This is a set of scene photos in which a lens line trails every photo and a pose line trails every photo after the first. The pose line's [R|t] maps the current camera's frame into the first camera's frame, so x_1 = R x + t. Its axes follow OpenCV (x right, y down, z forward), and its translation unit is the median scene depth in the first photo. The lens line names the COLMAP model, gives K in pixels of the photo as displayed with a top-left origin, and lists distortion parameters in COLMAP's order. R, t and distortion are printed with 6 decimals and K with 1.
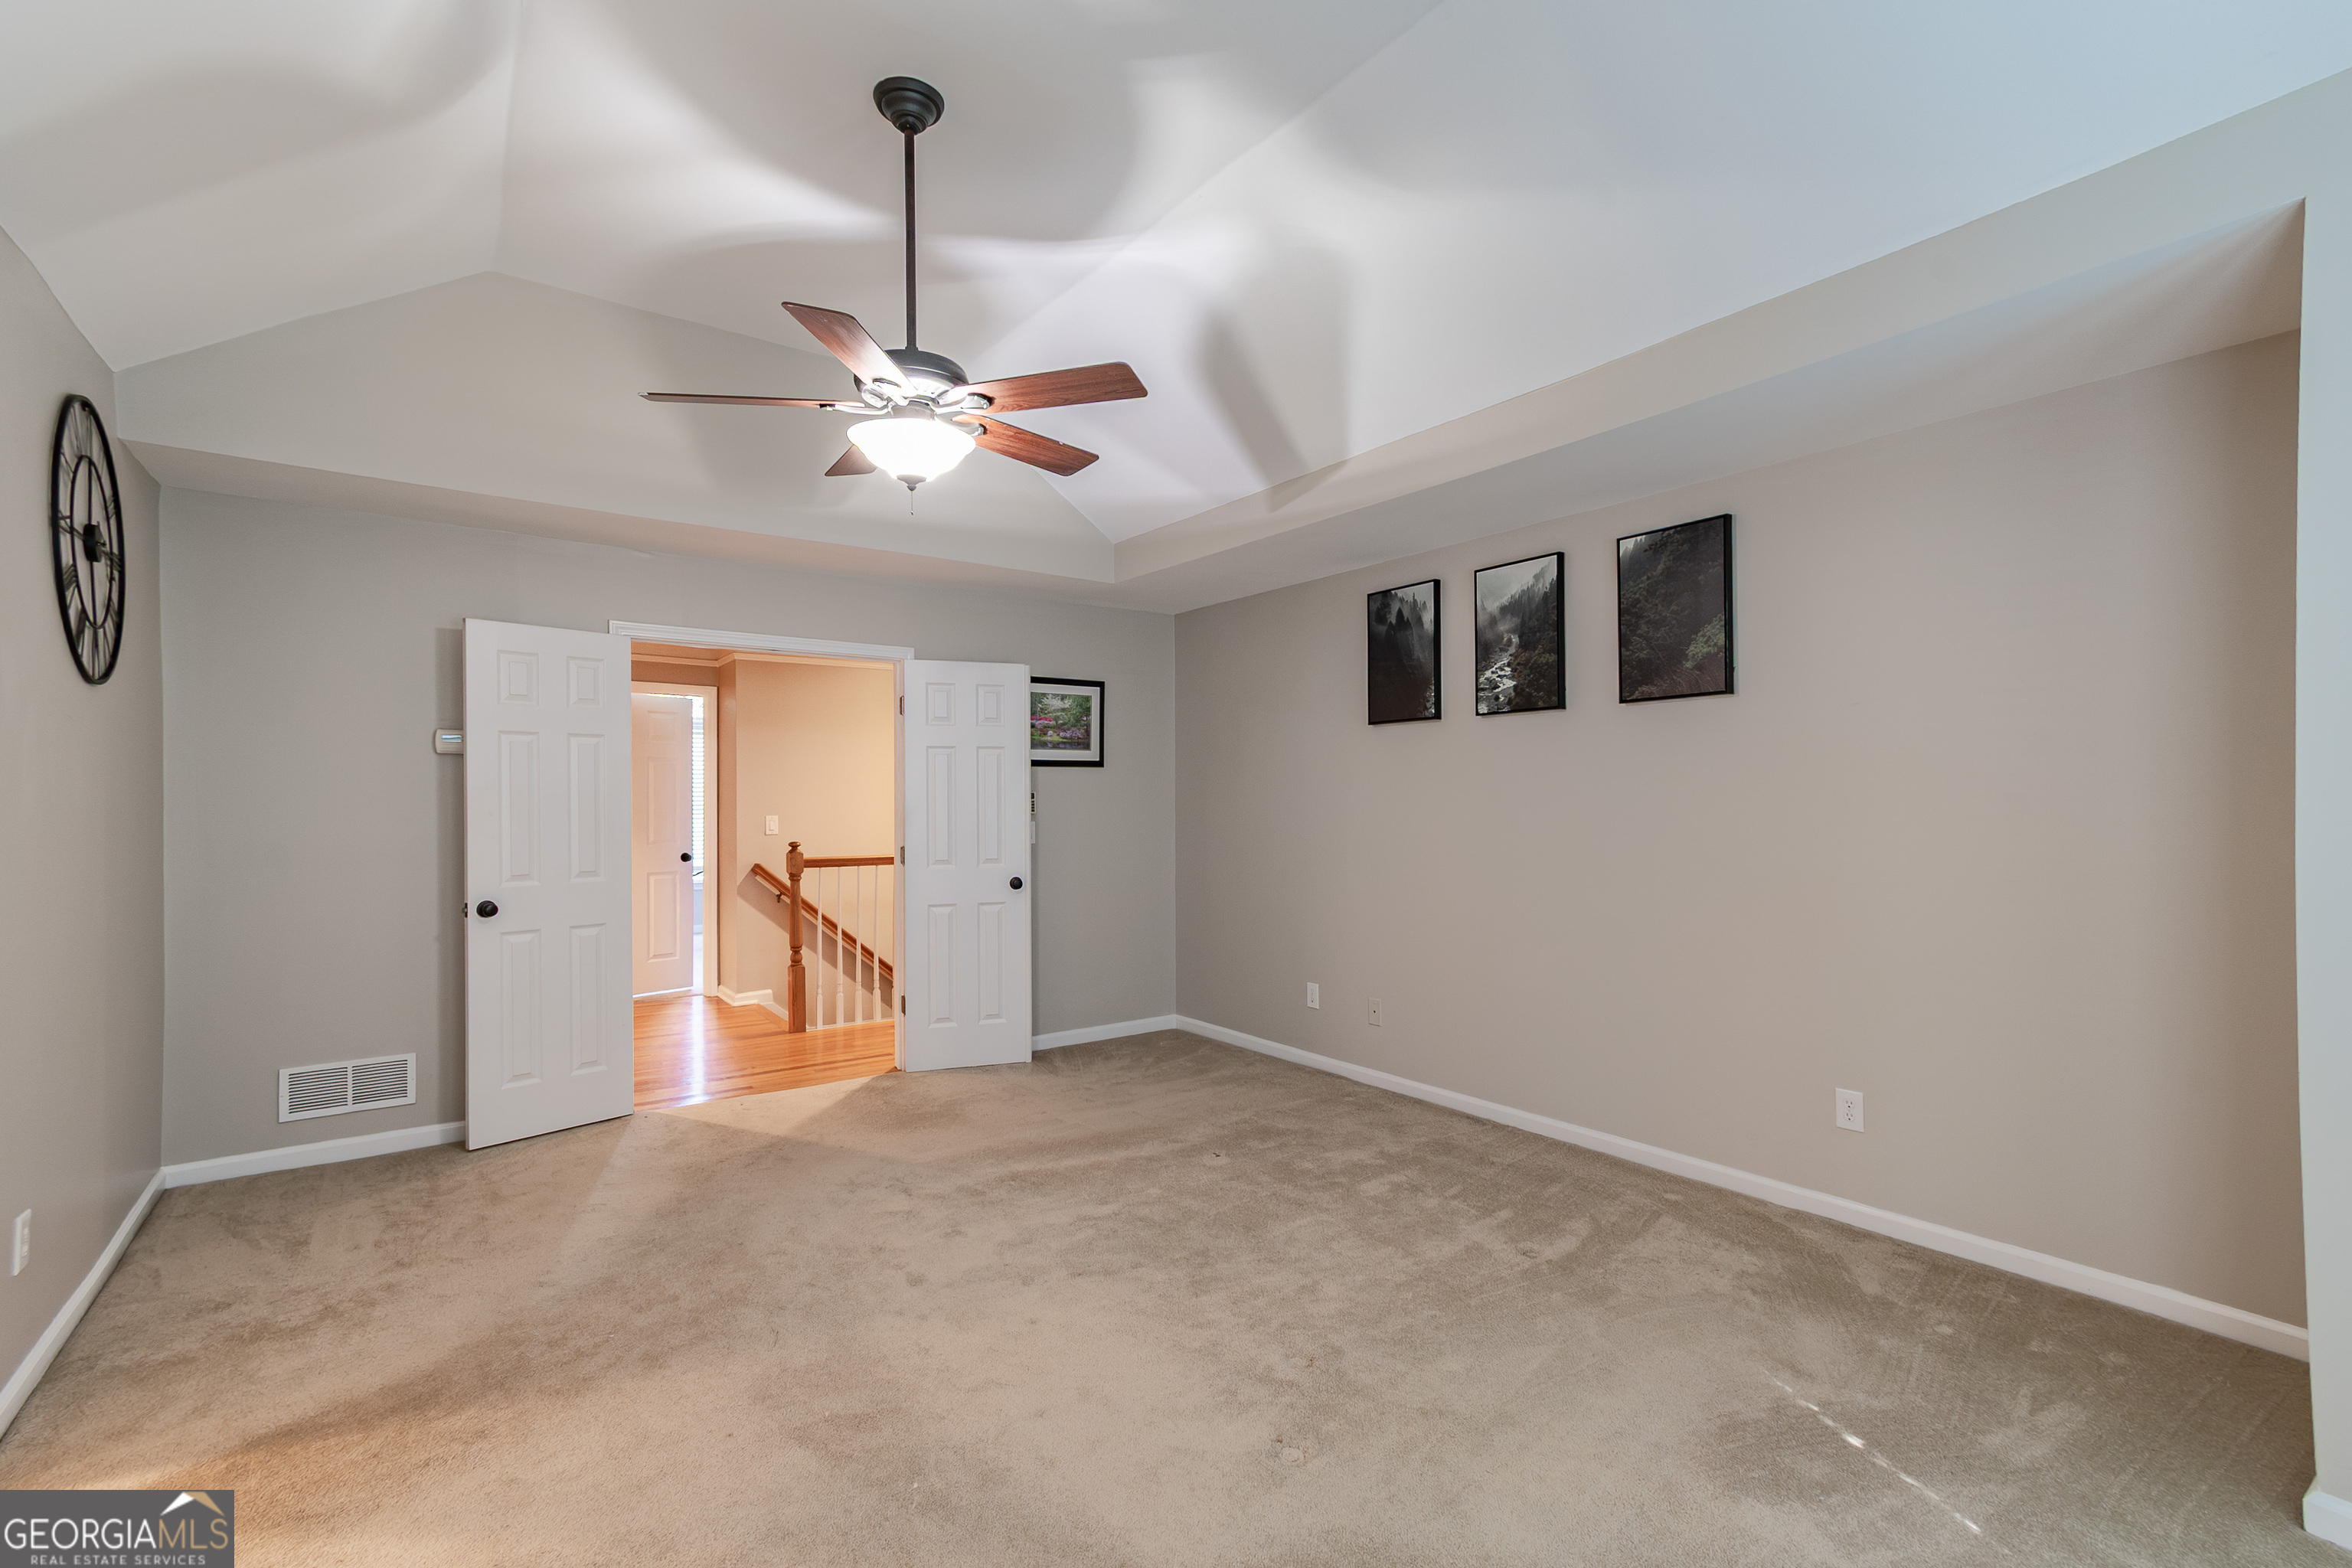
lens RADIAL K [[1069.1, 0, 1175.2], [0, 1069.1, 797.9], [0, 0, 1]] dist [0.007049, 0.011851]
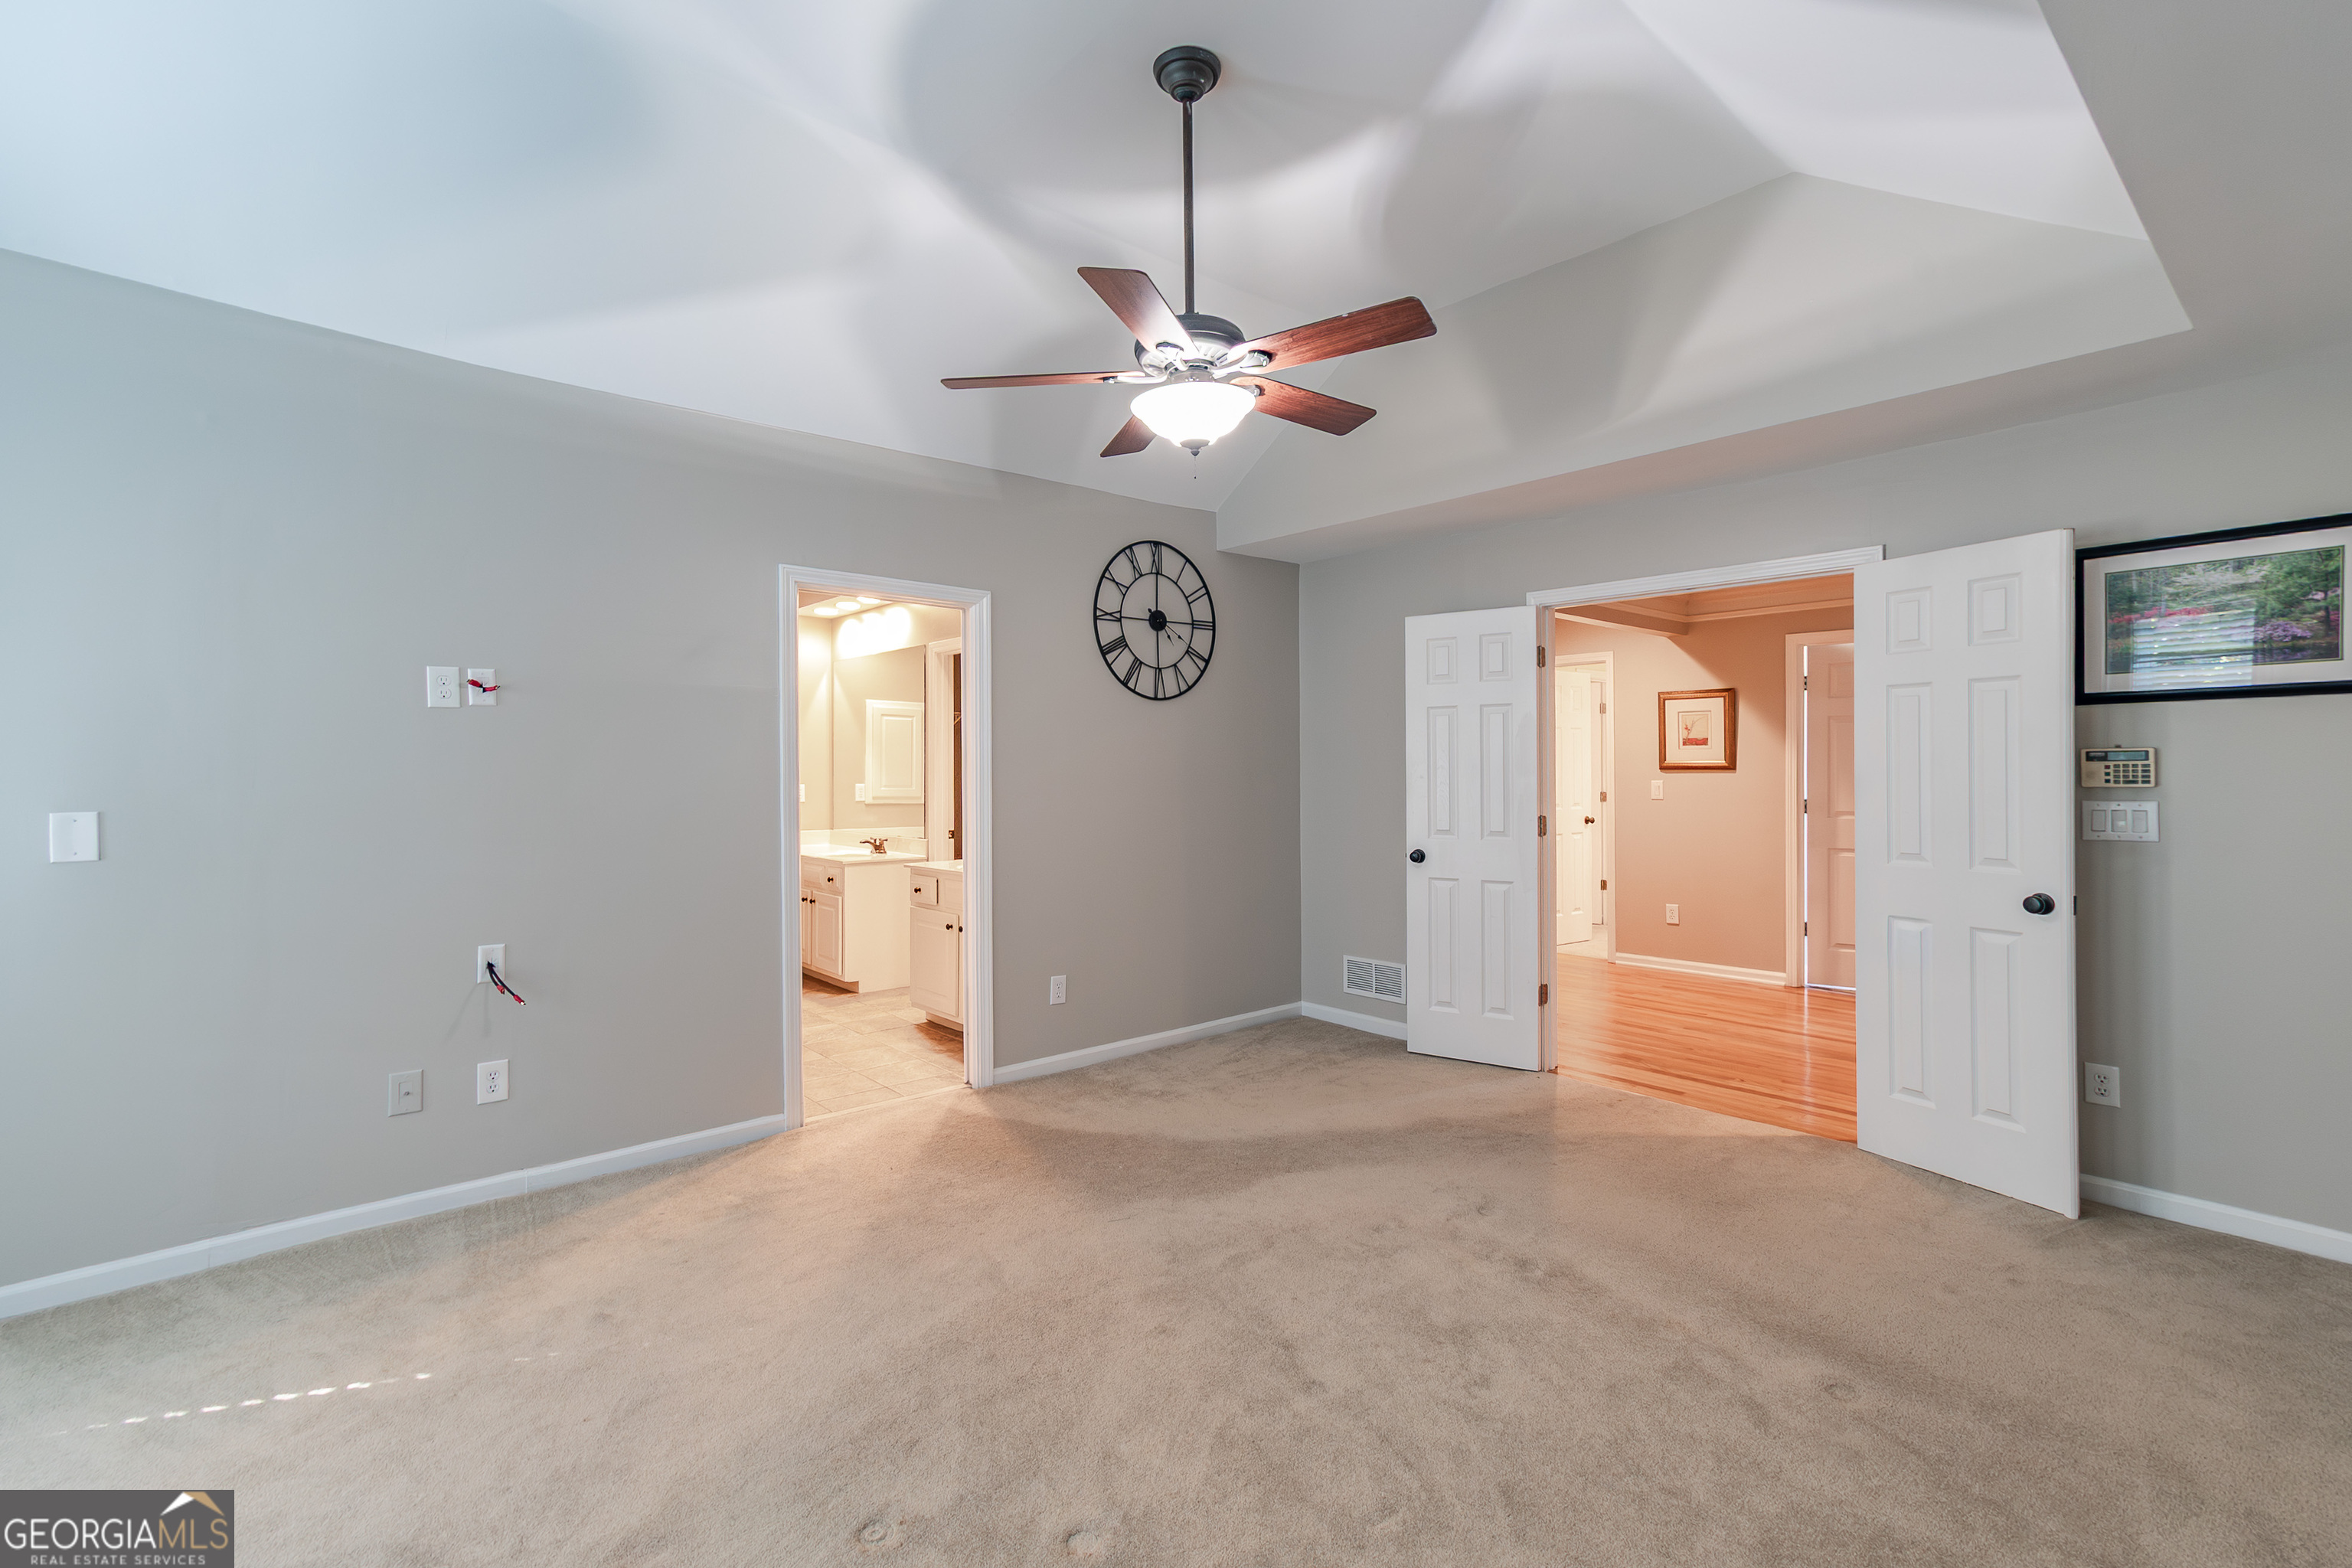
lens RADIAL K [[1069.1, 0, 1176.8], [0, 1069.1, 769.6], [0, 0, 1]] dist [0.007049, 0.011851]
pose [[0.092578, 0.003044, -0.995701, 0.484782], [0.006171, 0.999974, 0.003631, 0.000471], [0.995686, -0.006481, 0.092557, 0.569904]]
